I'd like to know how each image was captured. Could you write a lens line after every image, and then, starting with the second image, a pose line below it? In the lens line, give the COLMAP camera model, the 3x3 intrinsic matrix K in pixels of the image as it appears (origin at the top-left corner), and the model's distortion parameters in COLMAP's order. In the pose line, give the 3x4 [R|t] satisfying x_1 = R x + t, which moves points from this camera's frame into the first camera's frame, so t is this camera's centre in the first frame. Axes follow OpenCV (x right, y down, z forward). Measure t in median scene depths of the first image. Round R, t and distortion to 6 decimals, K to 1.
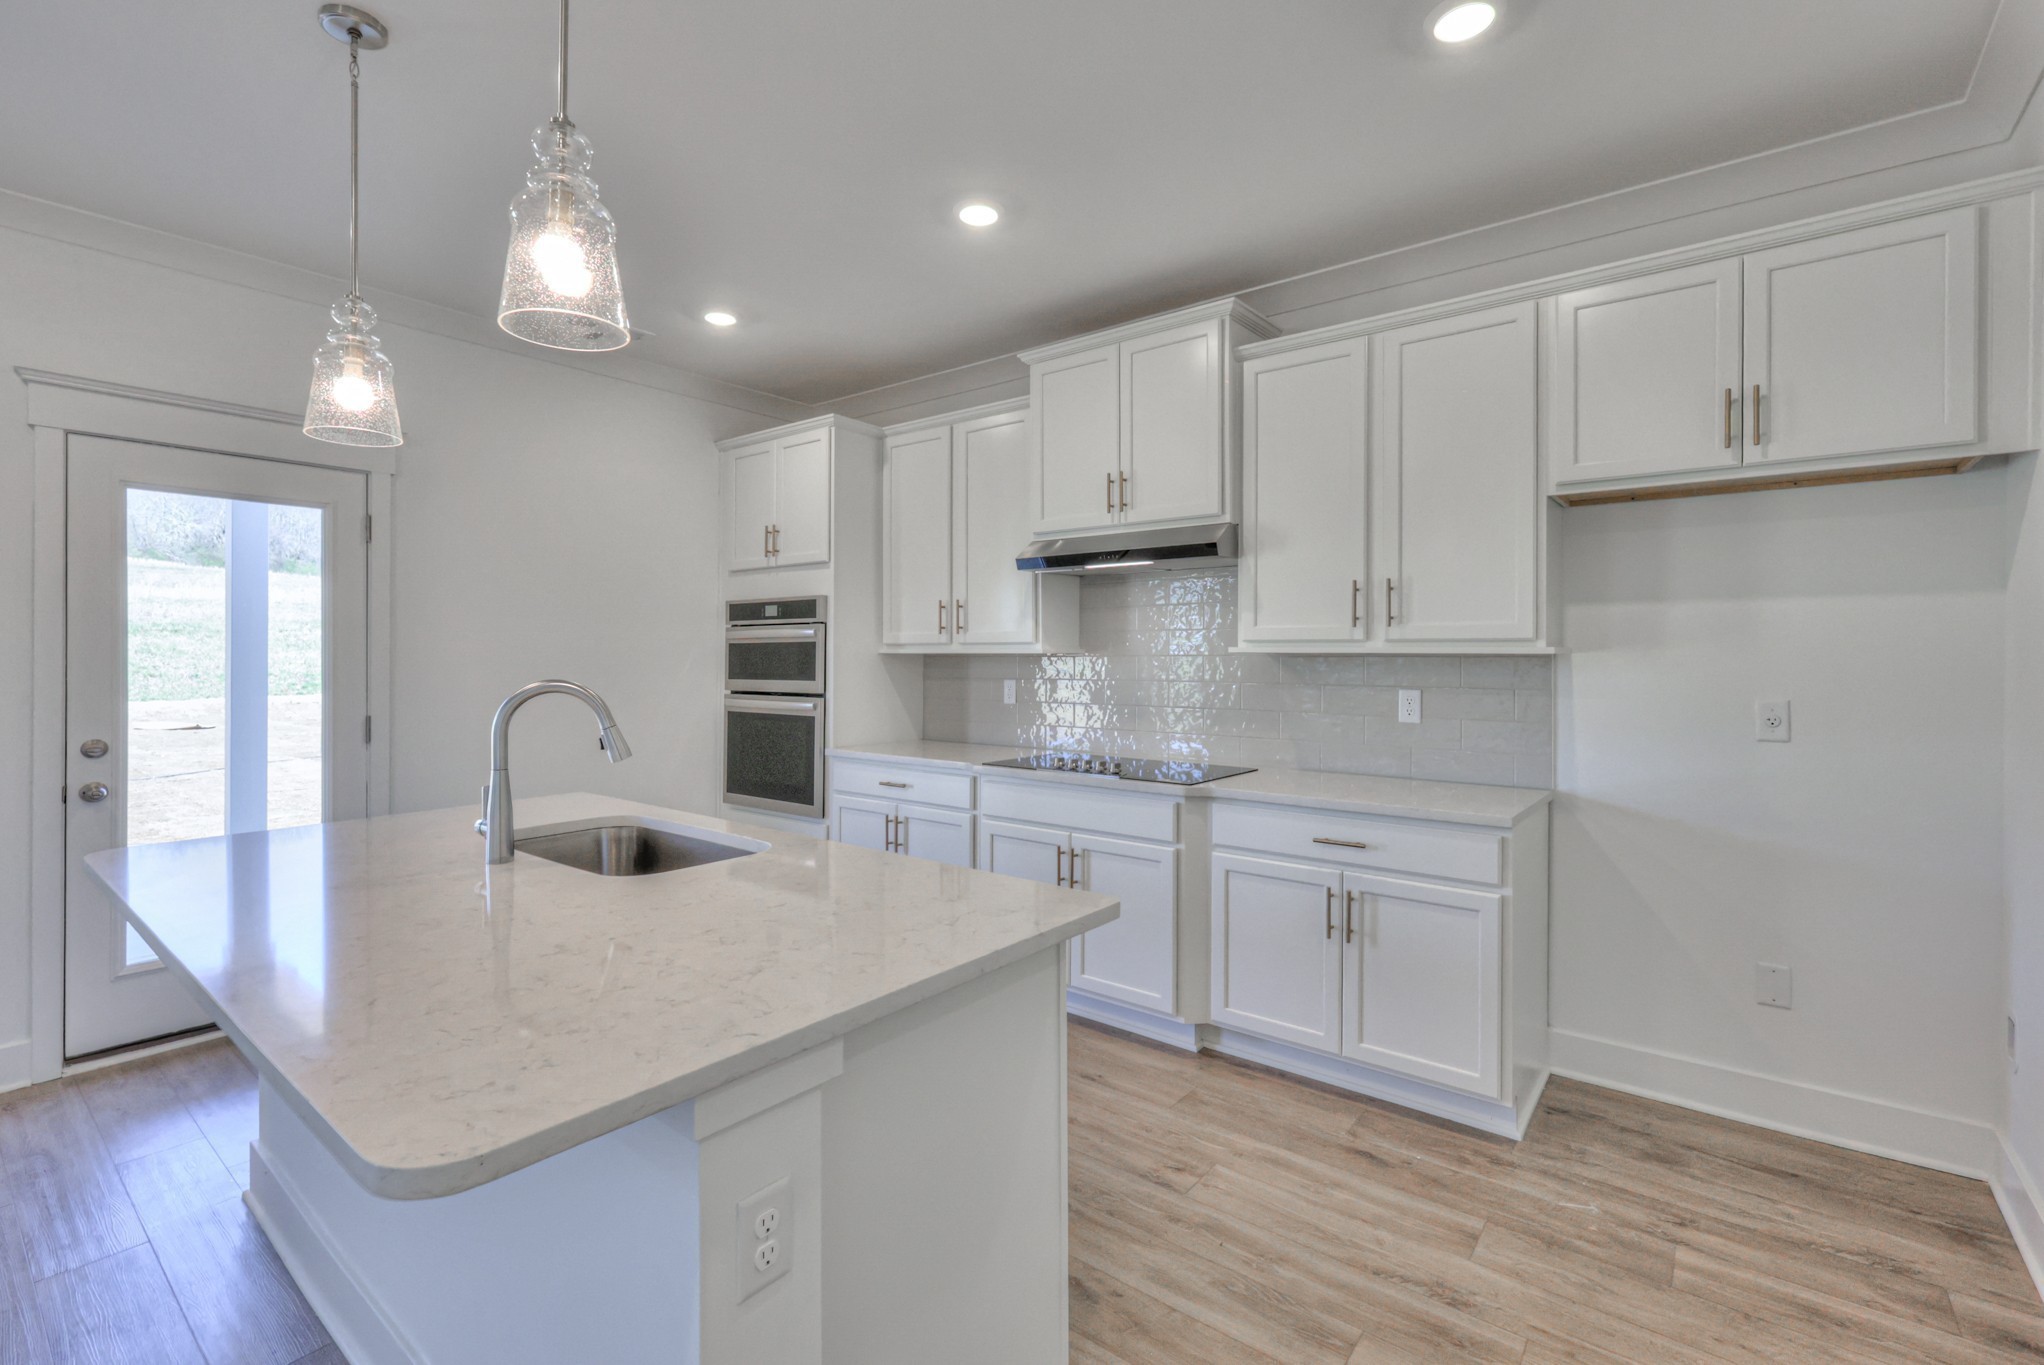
lens RADIAL K [[897.8, 0, 1031.0], [0, 897.8, 651.2], [0, 0, 1]] dist [0.000906, -0.000217]
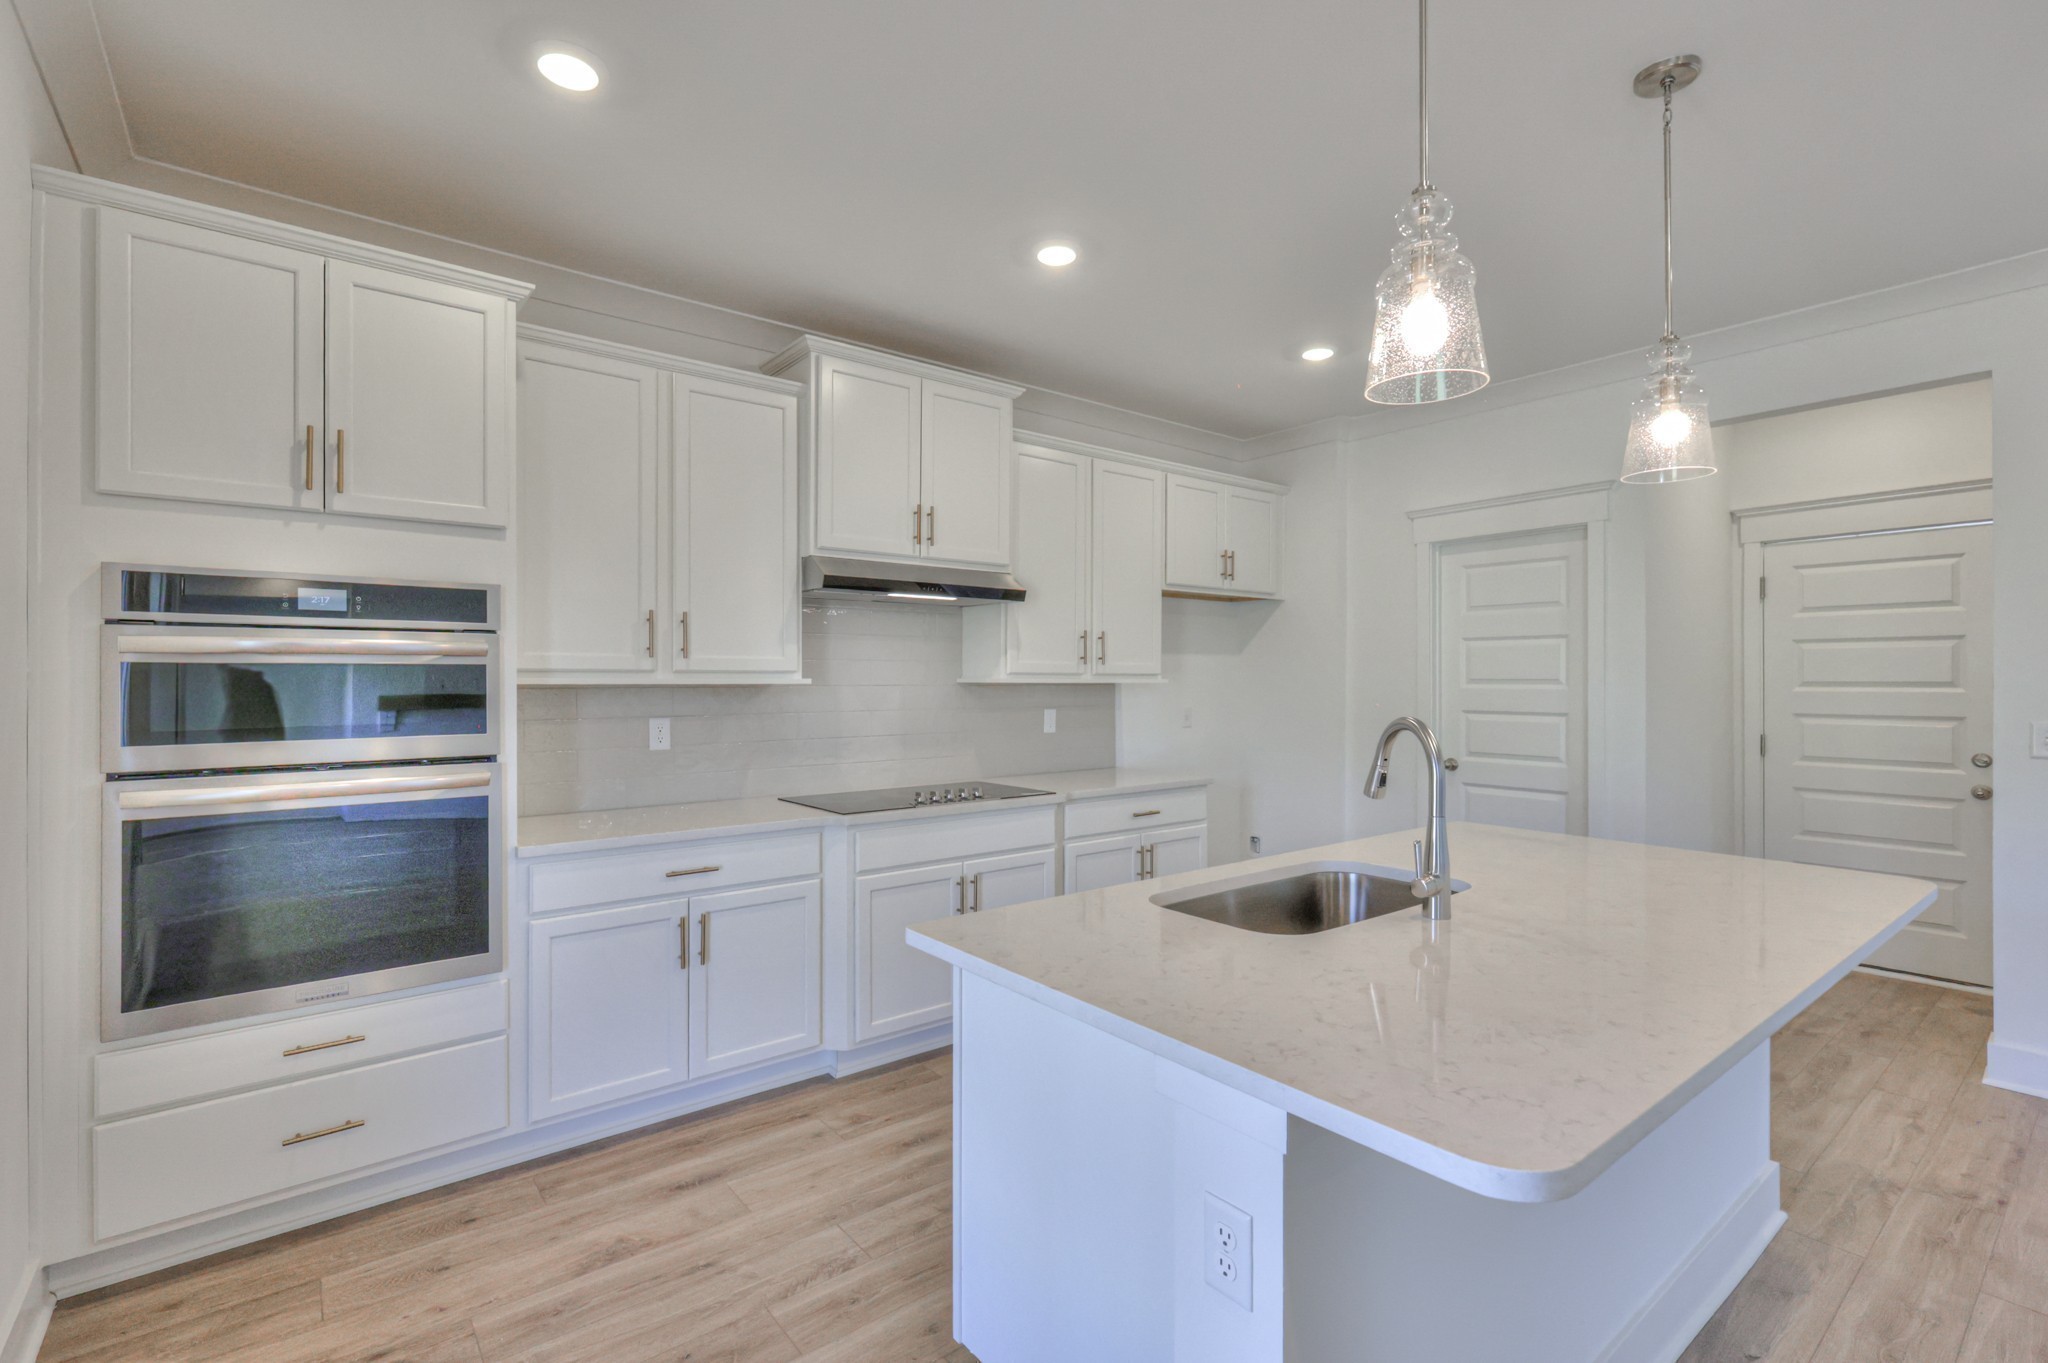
lens RADIAL K [[906.1, 0, 1013.8], [0, 906.1, 677.4], [0, 0, 1]] dist [0.002187, -0.000230]
pose [[0.245893, 0.002531, 0.969294, -0.955878], [-0.003115, 0.999993, -0.001821, -0.003607], [-0.969292, -0.002571, 0.245900, 0.711823]]
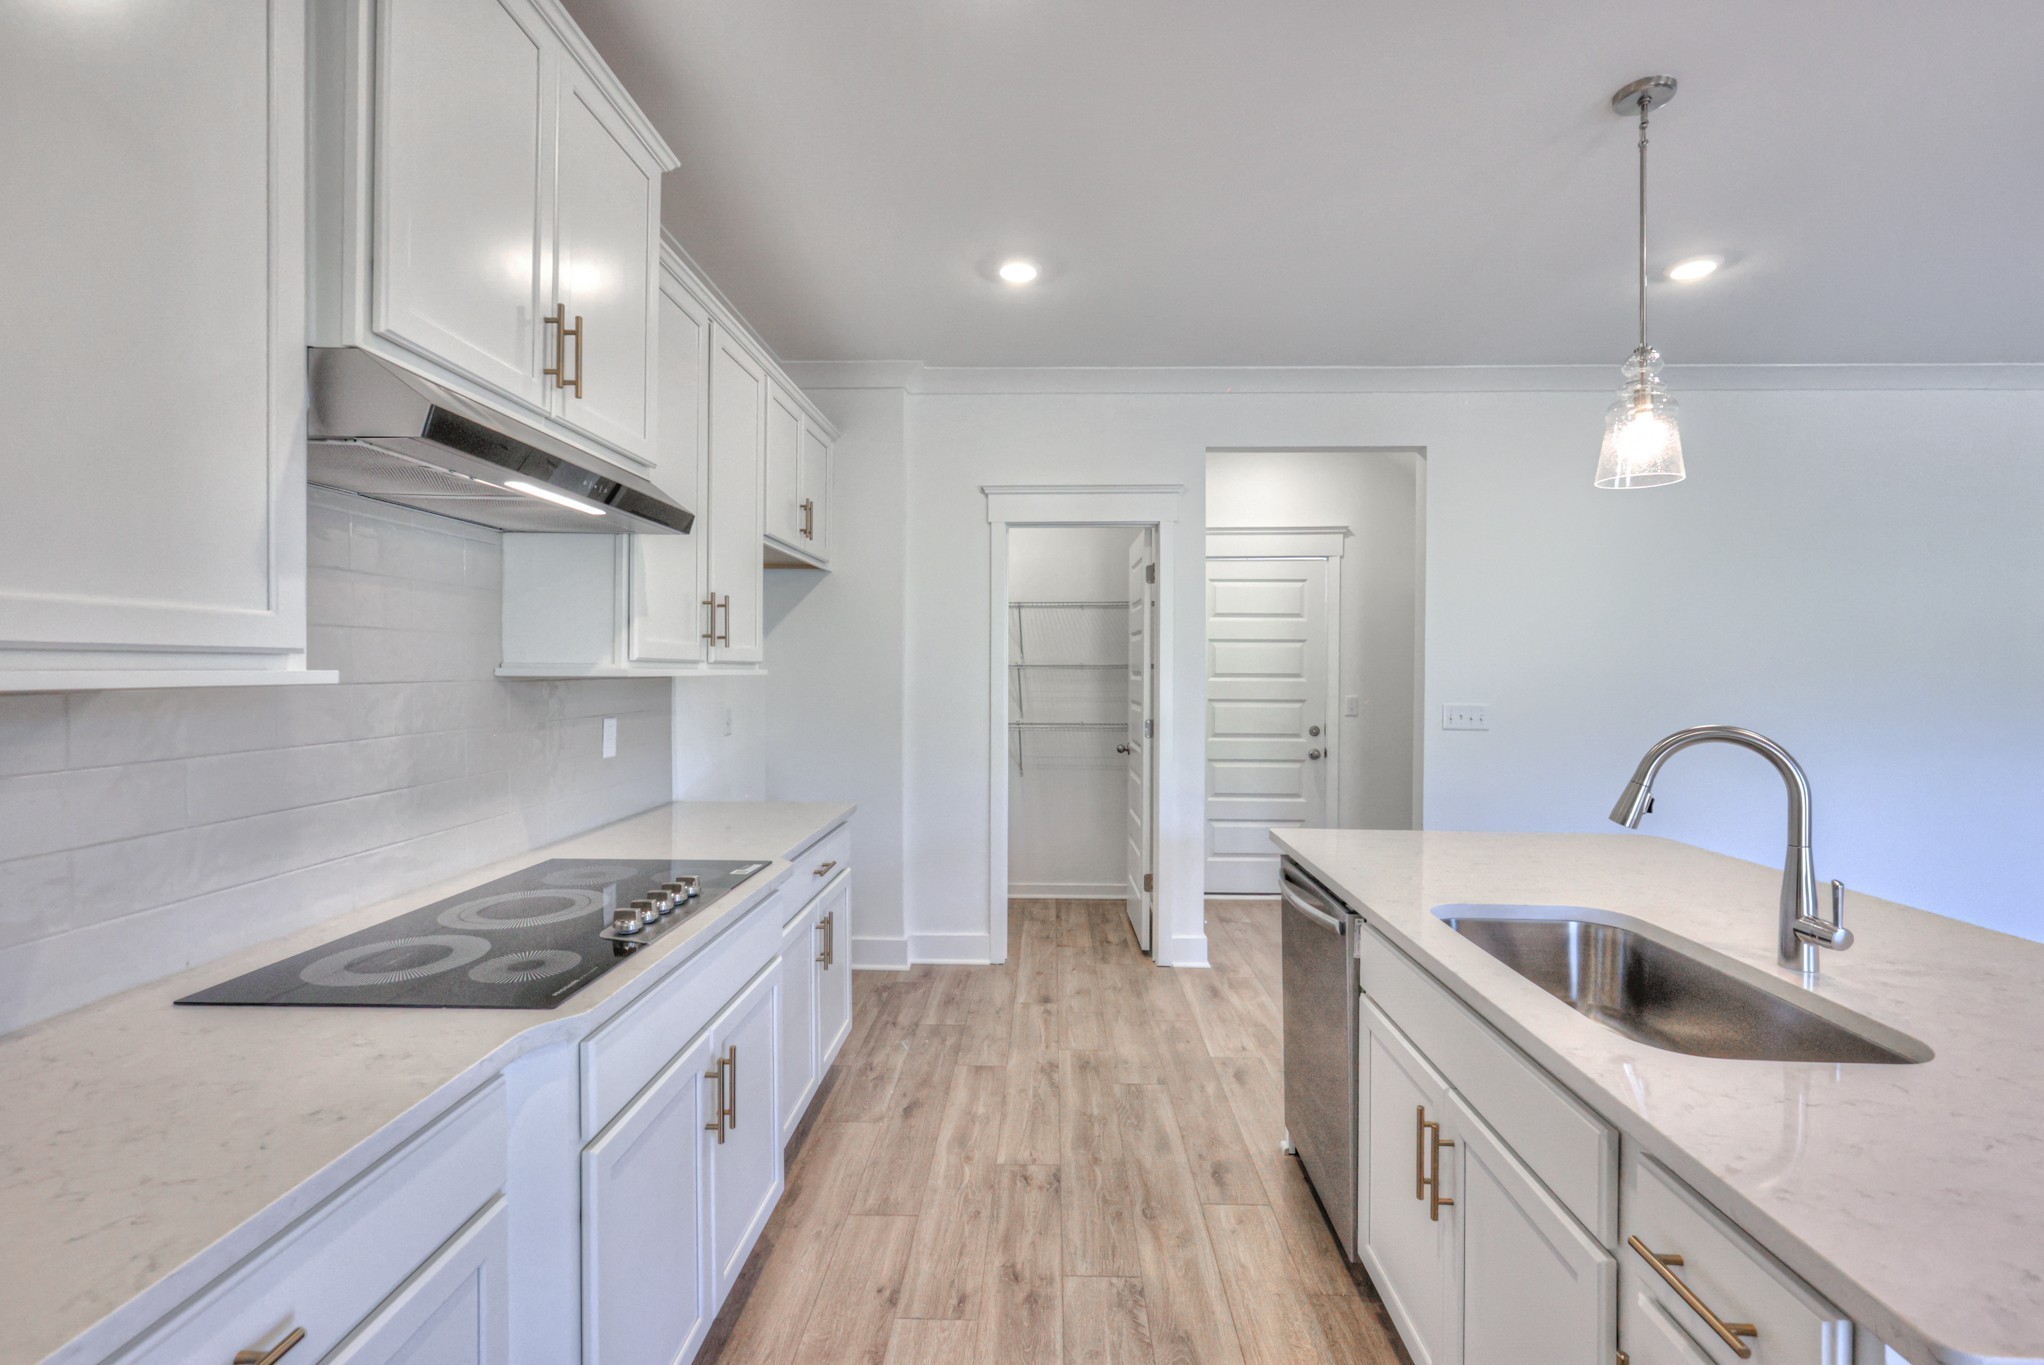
lens RADIAL K [[904.4, 0, 1011.8], [0, 904.4, 678.4], [0, 0, 1]] dist [0.002187, -0.000230]
pose [[-0.586280, -0.010902, 0.810035, -0.489467], [-0.007545, 0.999940, 0.007998, -0.005103], [-0.810073, -0.001423, -0.586327, 1.197542]]
